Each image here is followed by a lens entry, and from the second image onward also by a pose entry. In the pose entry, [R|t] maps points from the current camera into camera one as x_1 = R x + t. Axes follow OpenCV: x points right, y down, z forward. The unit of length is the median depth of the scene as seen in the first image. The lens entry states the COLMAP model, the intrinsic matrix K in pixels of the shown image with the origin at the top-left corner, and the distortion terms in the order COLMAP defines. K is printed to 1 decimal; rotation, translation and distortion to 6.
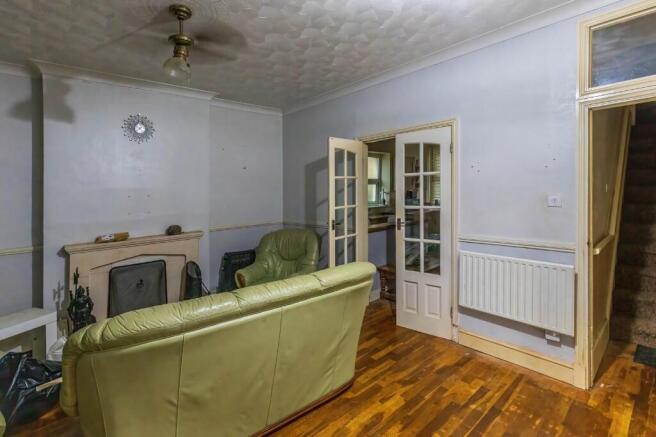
lens RADIAL K [[305.6, 0, 328.6], [0, 305.6, 177.8], [0, 0, 1]] dist [0.002307, 0.000186]
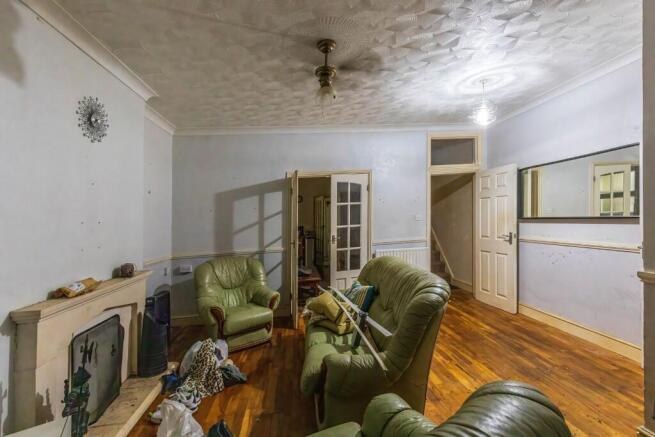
lens RADIAL K [[294.3, 0, 327.5], [0, 294.3, 218.5], [0, 0, 1]] dist [0.003527, 0.000299]
pose [[0.592089, -0.003137, 0.805867, -0.931488], [0.003571, 0.999993, 0.001269, 0.058818], [-0.805865, 0.002126, 0.592096, 0.248383]]
